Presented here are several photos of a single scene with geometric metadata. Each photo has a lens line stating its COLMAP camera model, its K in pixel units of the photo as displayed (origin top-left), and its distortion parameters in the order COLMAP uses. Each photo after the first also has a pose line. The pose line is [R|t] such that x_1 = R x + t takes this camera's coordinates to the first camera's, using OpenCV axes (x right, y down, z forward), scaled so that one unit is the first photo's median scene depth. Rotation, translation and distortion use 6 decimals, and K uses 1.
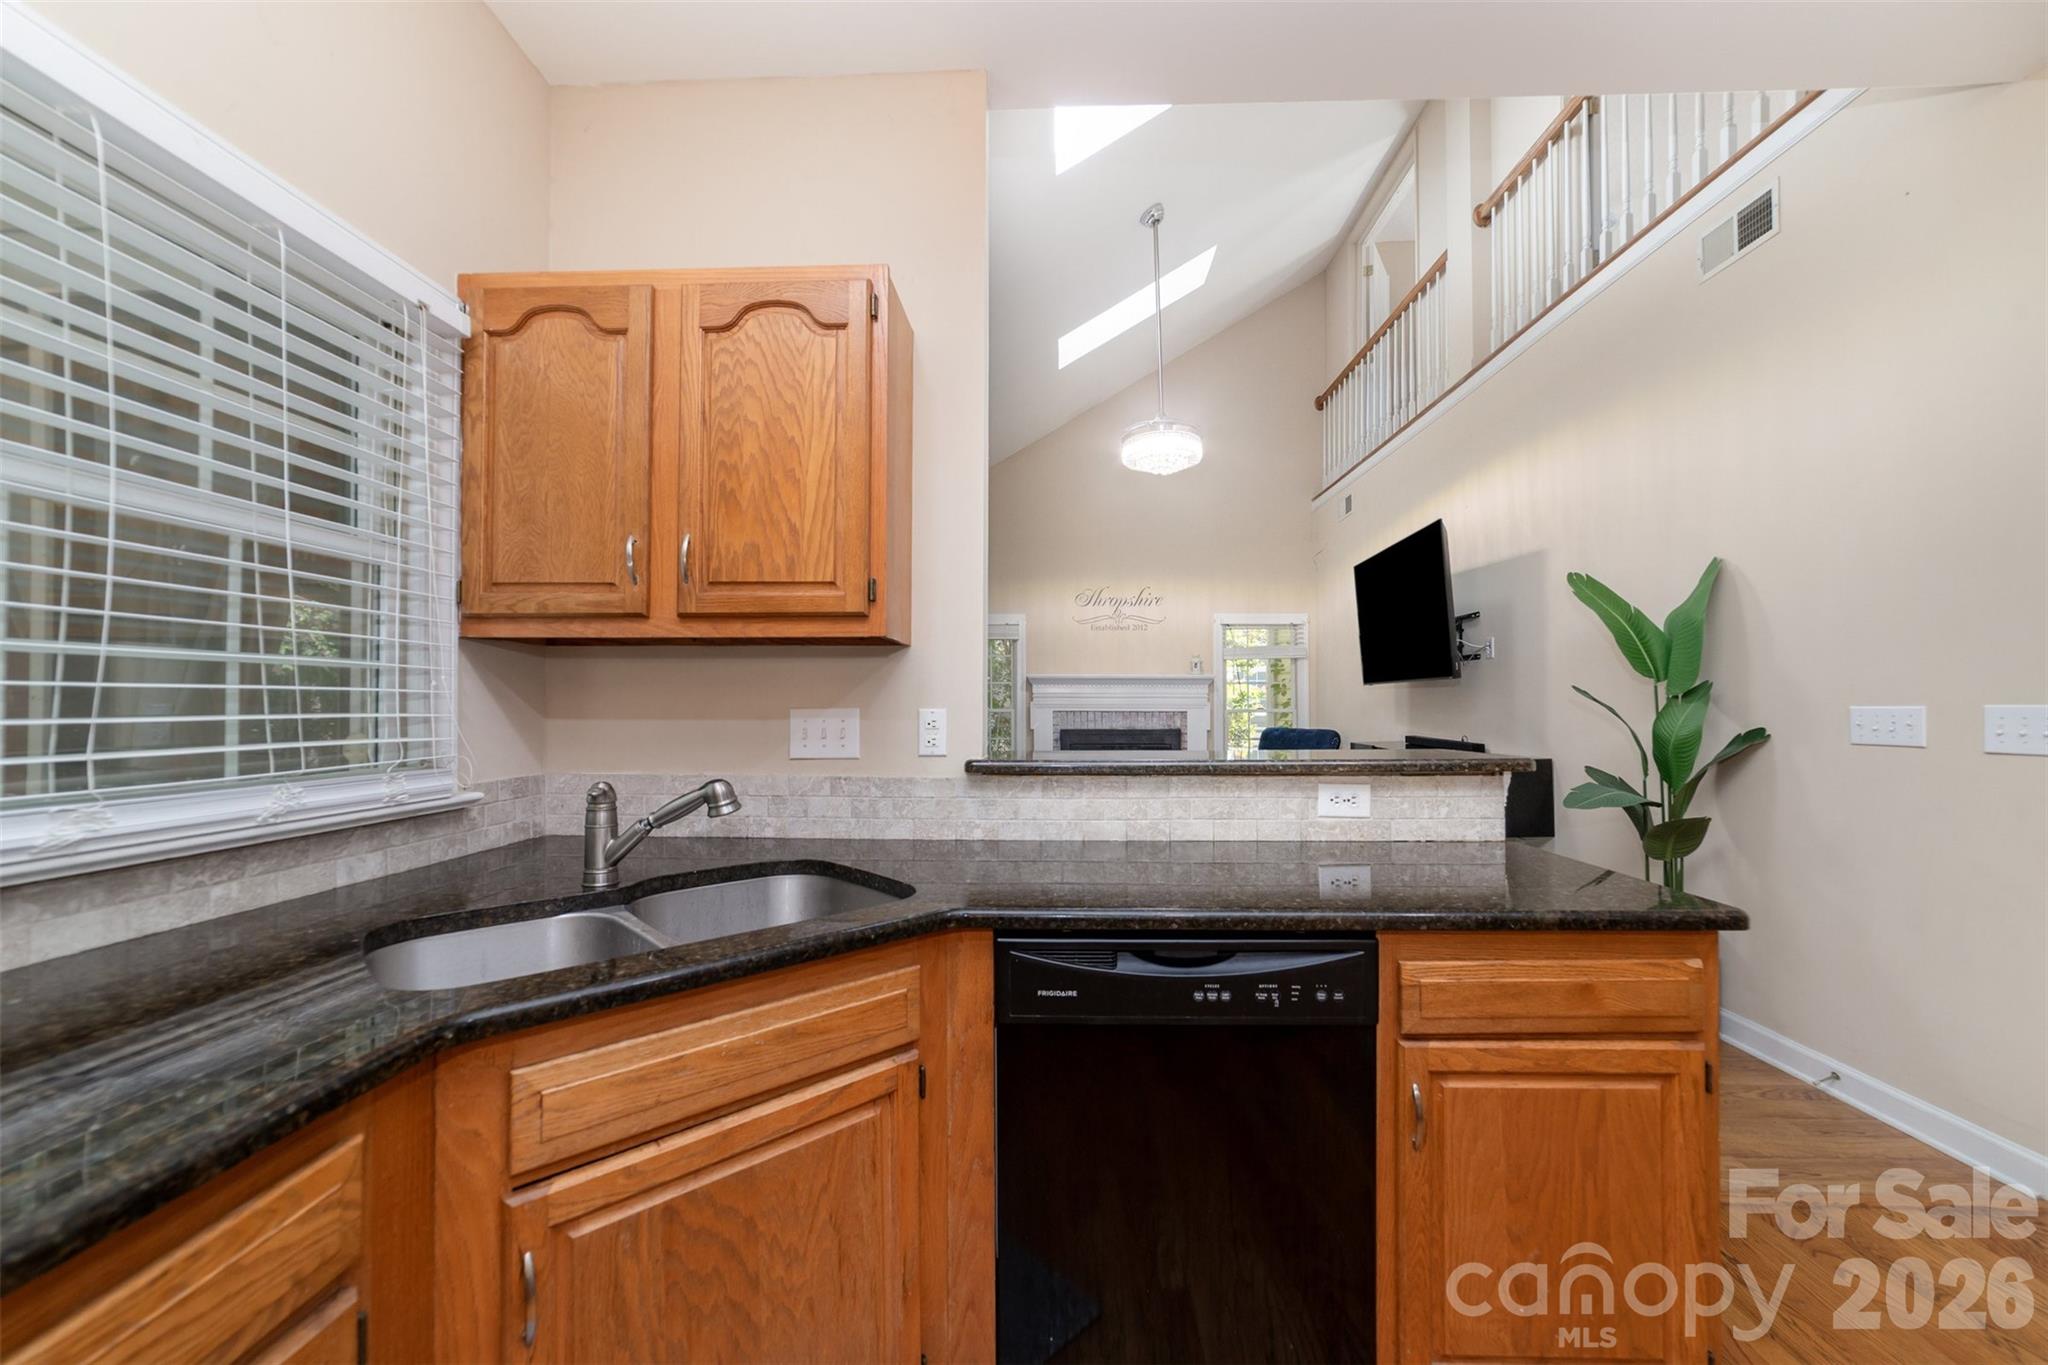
lens RADIAL K [[799.1, 0, 1025.1], [0, 799.1, 690.5], [0, 0, 1]] dist [-0.012787, 0.000030]
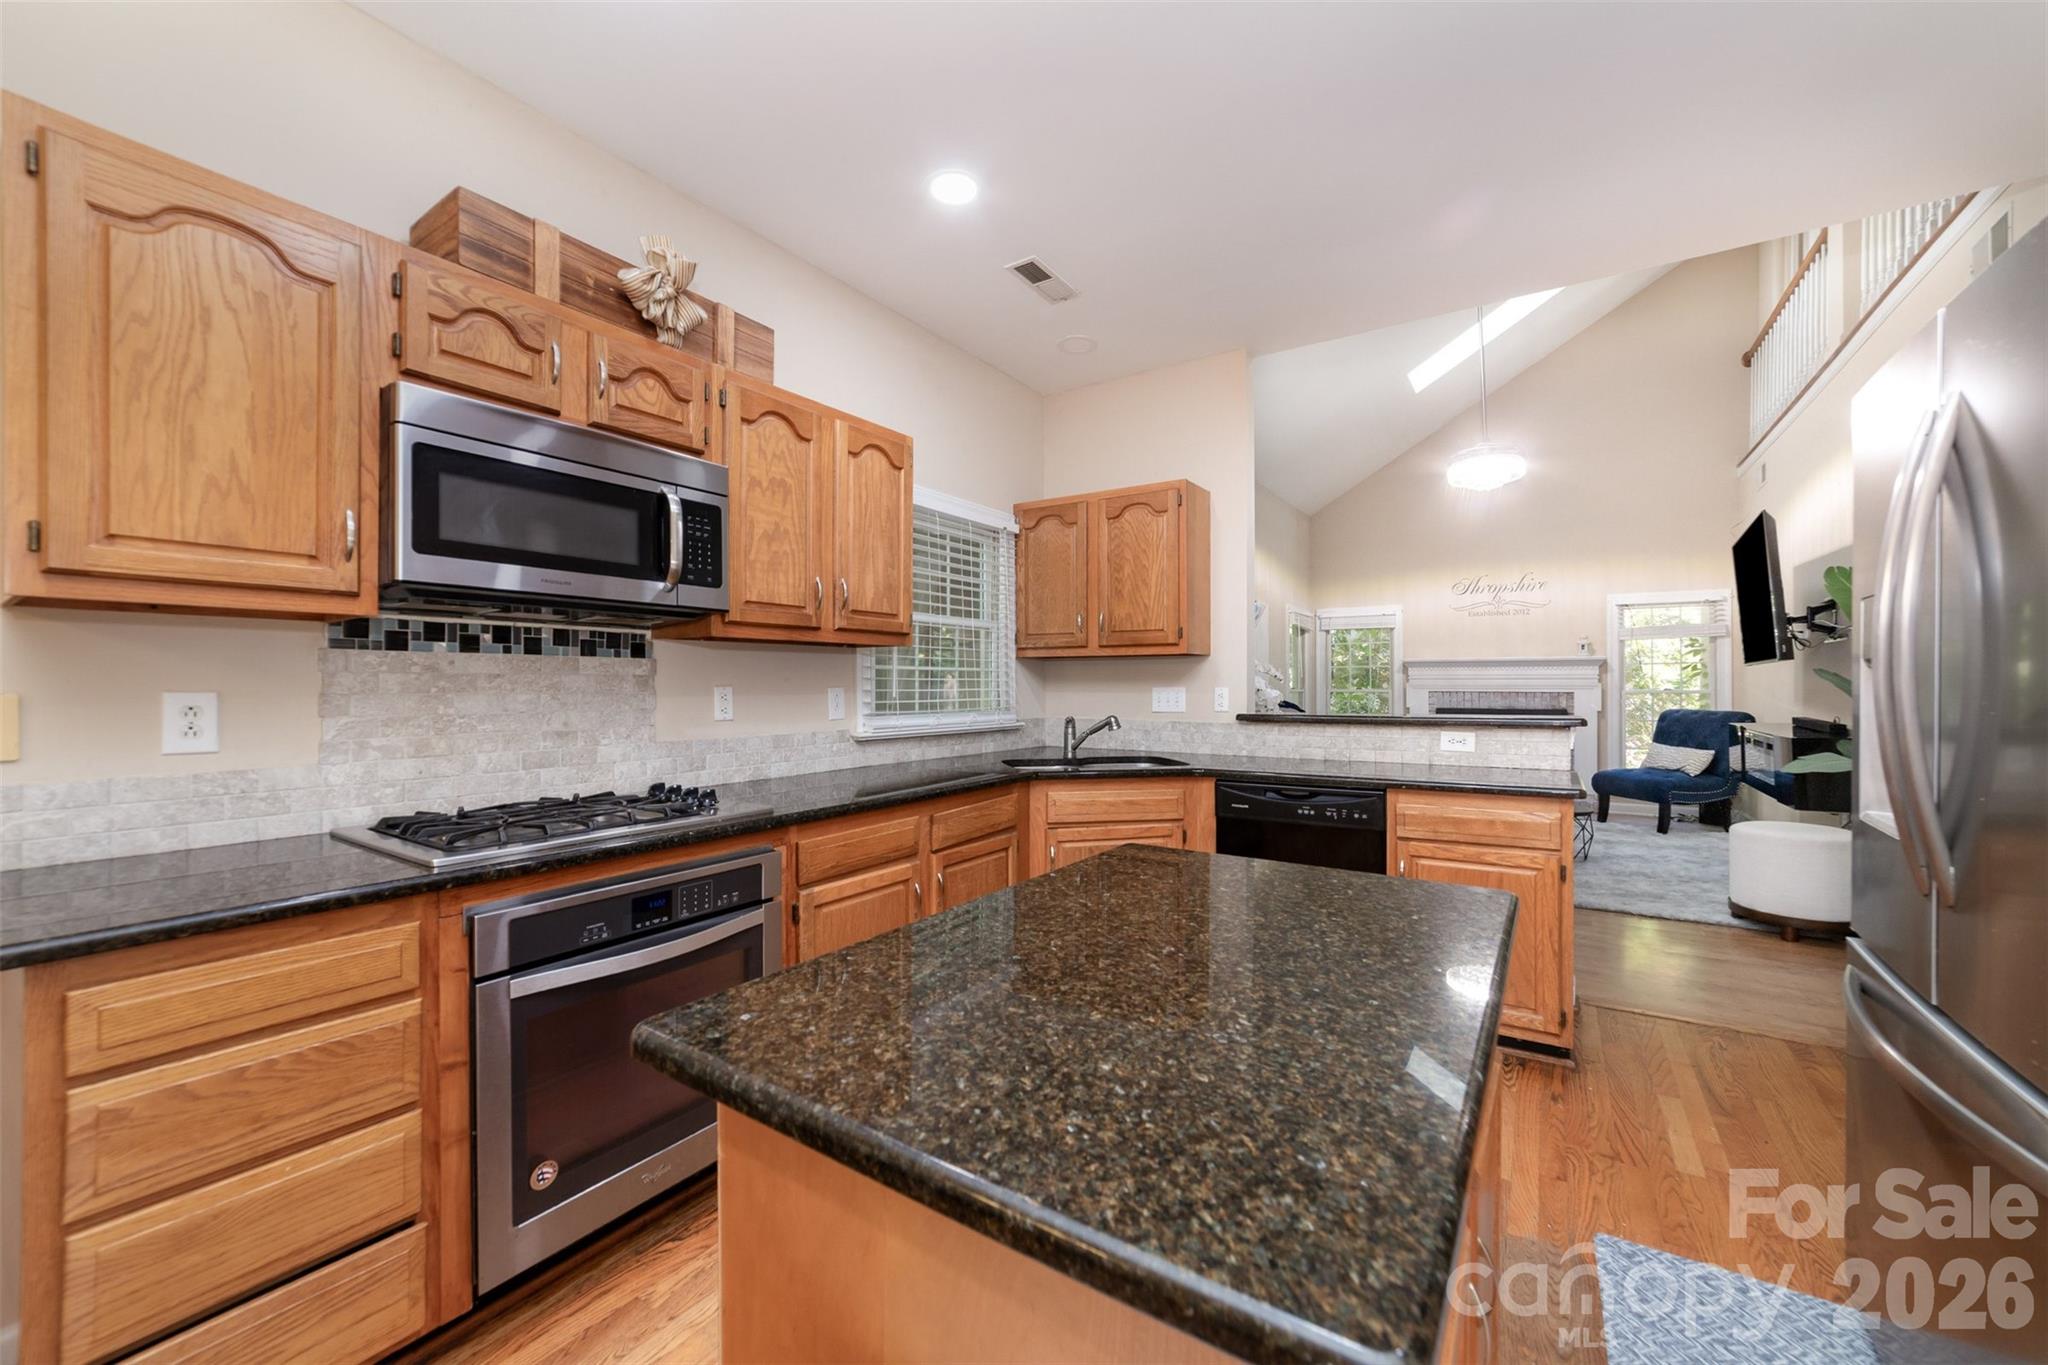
lens RADIAL K [[796.6, 0, 1024.0], [0, 796.6, 682.5], [0, 0, 1]] dist [-0.001484, -0.000052]
pose [[0.858590, -0.001610, -0.512660, 0.534438], [0.008639, 0.999899, 0.011328, -0.017348], [0.512590, -0.014155, 0.858517, -1.039577]]
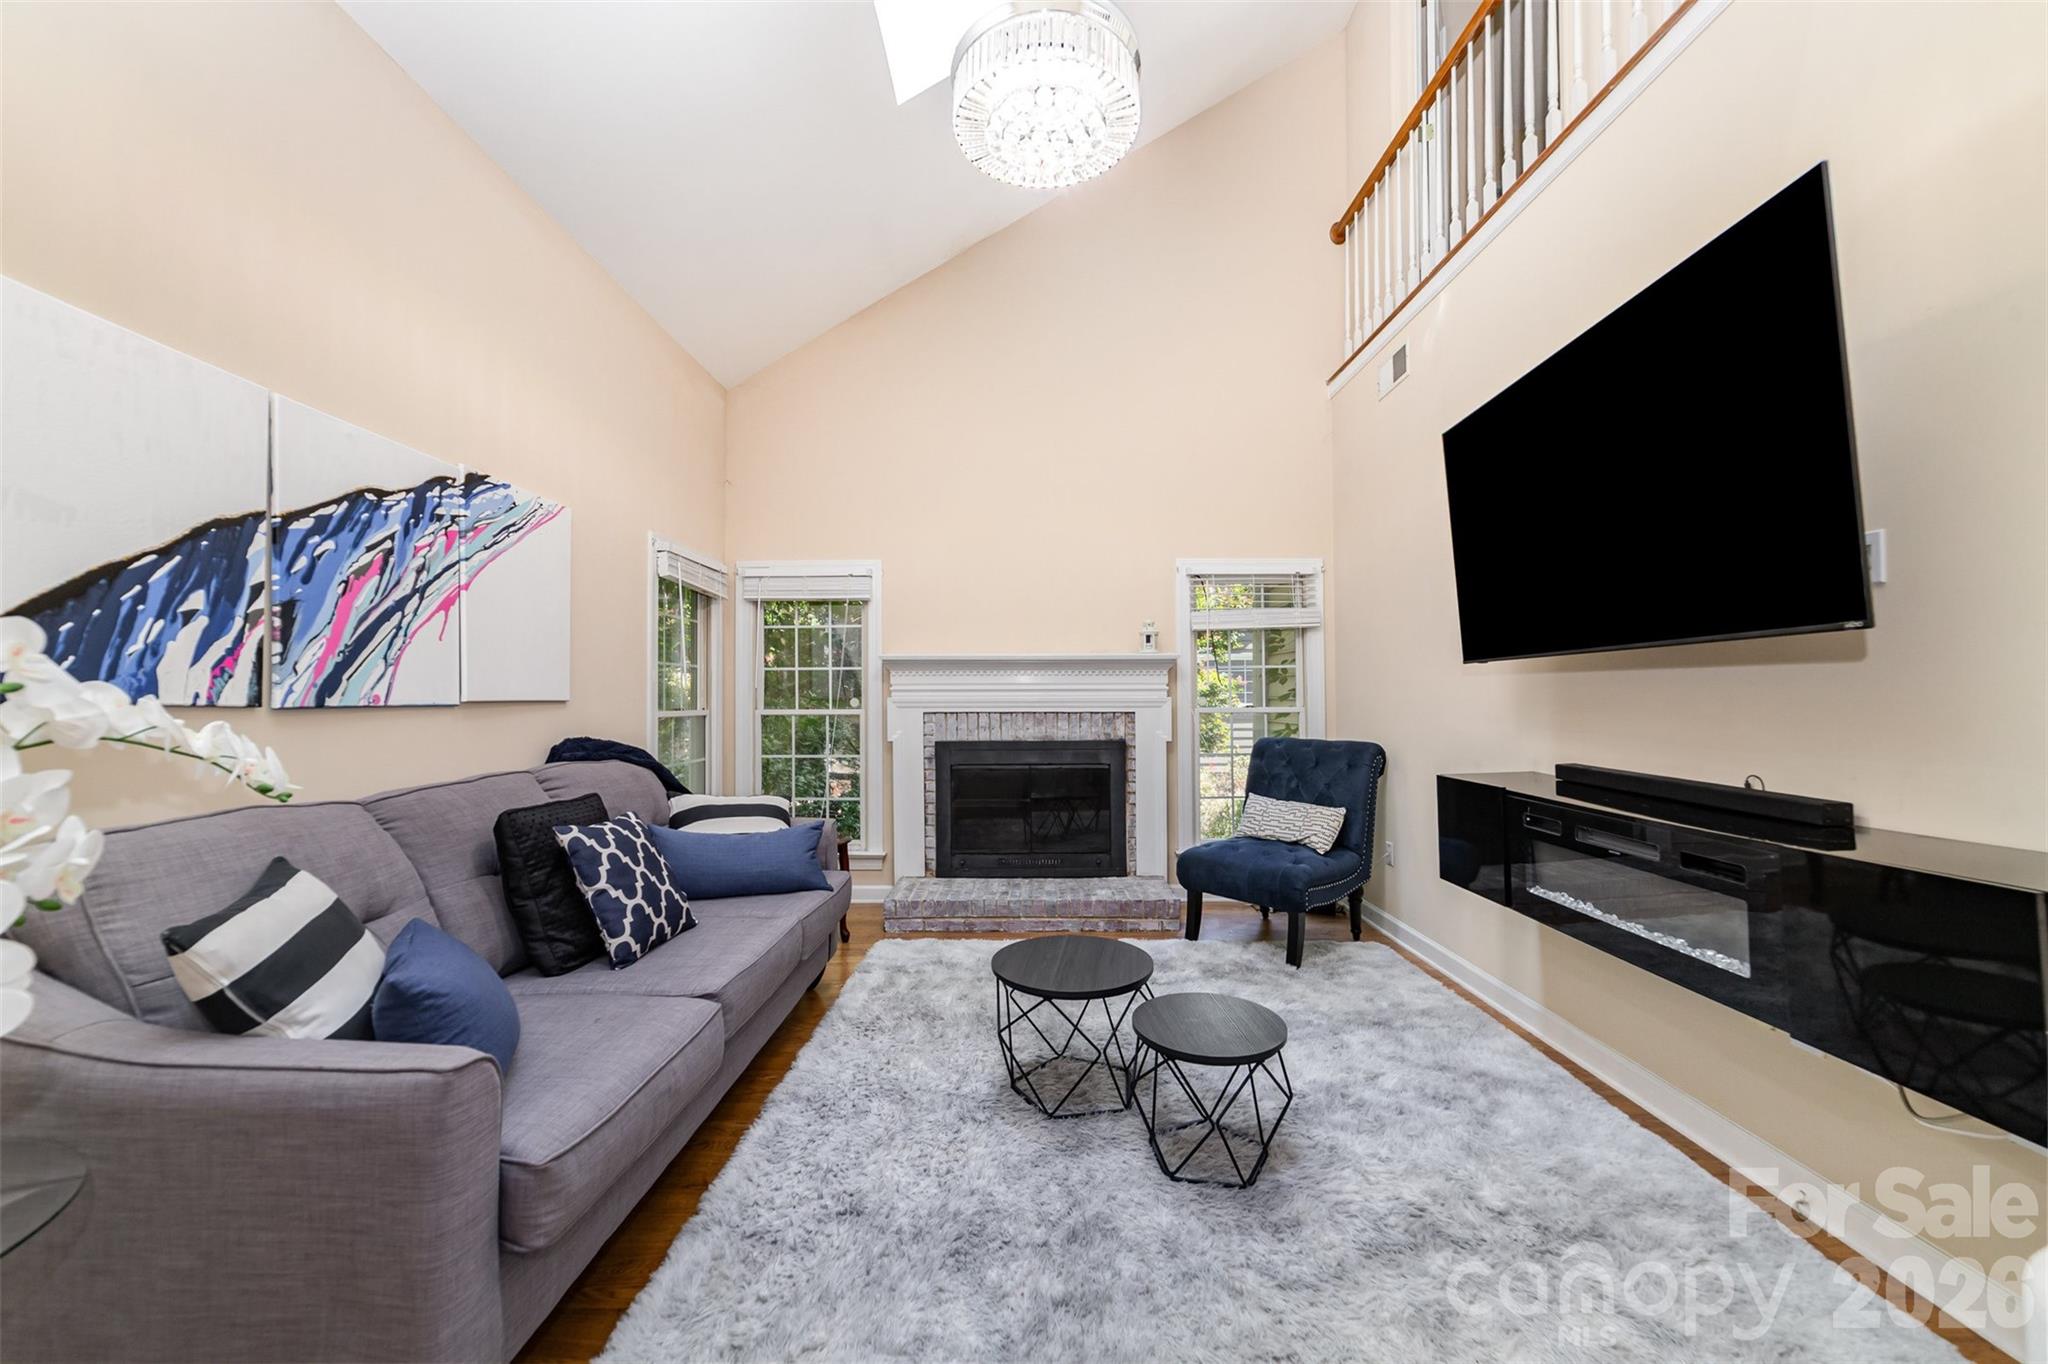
lens RADIAL K [[796.6, 0, 1024.0], [0, 796.6, 682.0], [0, 0, 1]] dist [-0.001484, -0.000052]
pose [[0.999799, -0.005259, 0.019352, 0.458827], [0.005278, 0.999986, -0.000914, 0.012588], [-0.019347, 0.001016, 0.999812, 1.668686]]
